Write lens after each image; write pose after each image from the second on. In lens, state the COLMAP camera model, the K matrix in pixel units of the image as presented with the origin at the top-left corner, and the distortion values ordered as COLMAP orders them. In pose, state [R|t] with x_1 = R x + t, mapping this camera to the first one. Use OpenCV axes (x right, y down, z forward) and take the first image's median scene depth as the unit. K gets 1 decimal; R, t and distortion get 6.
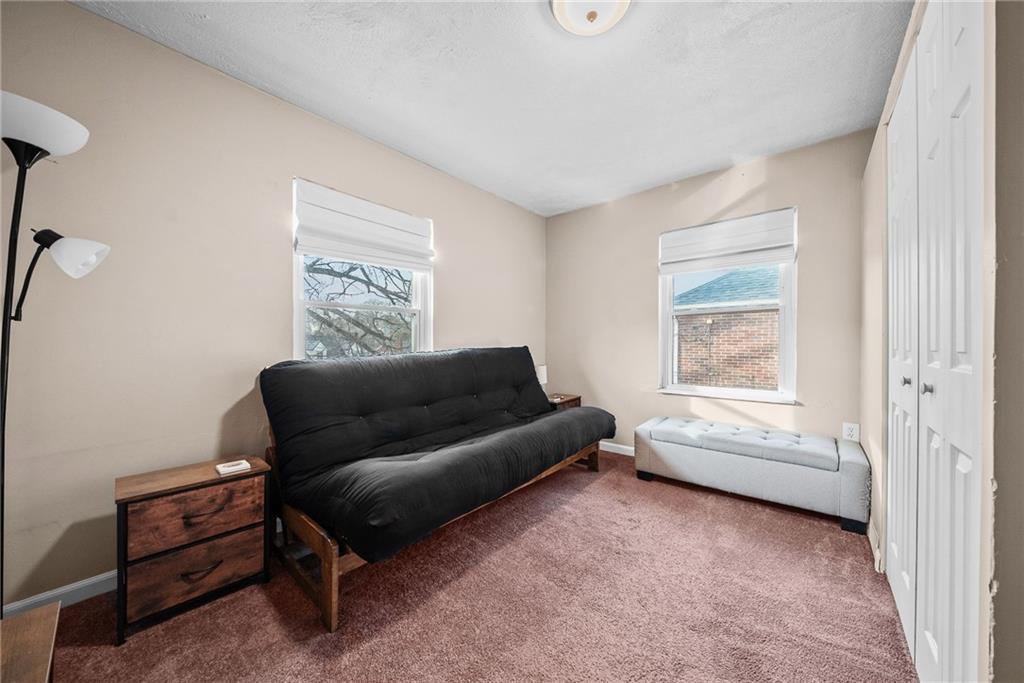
lens RADIAL K [[350.6, 0, 517.8], [0, 350.6, 345.0], [0, 0, 1]] dist [-0.000412, -0.000042]
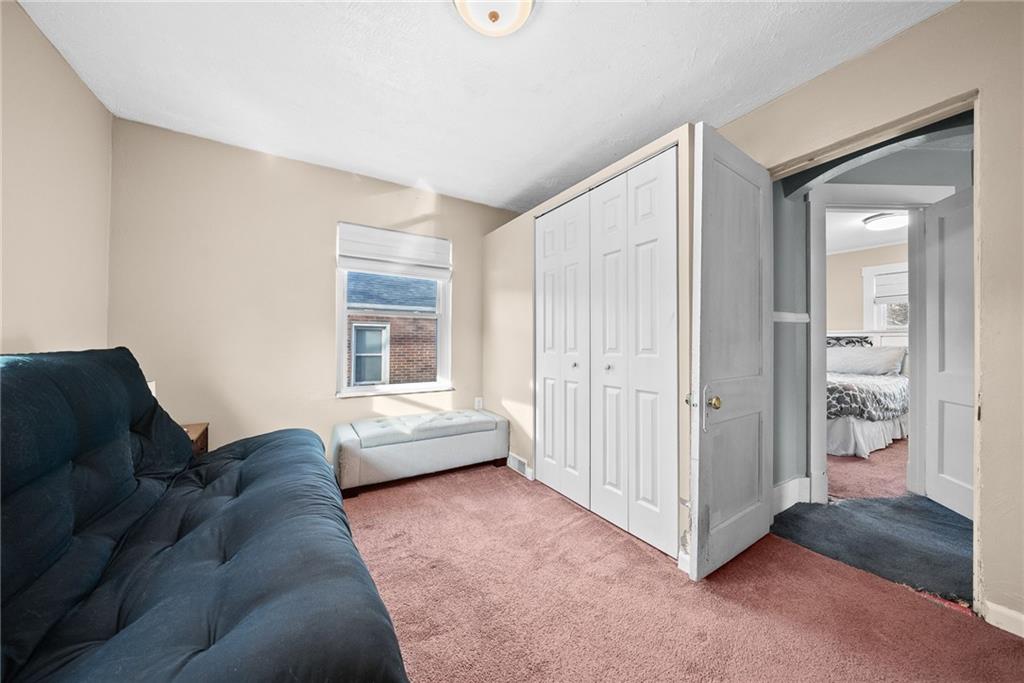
lens RADIAL K [[353.8, 0, 518.0], [0, 353.8, 340.0], [0, 0, 1]] dist [-0.000908, -0.000052]
pose [[0.311374, 0.010372, 0.950231, -0.387966], [0.000804, 0.999937, -0.011178, -0.003011], [-0.950287, 0.004245, 0.311346, 0.340224]]
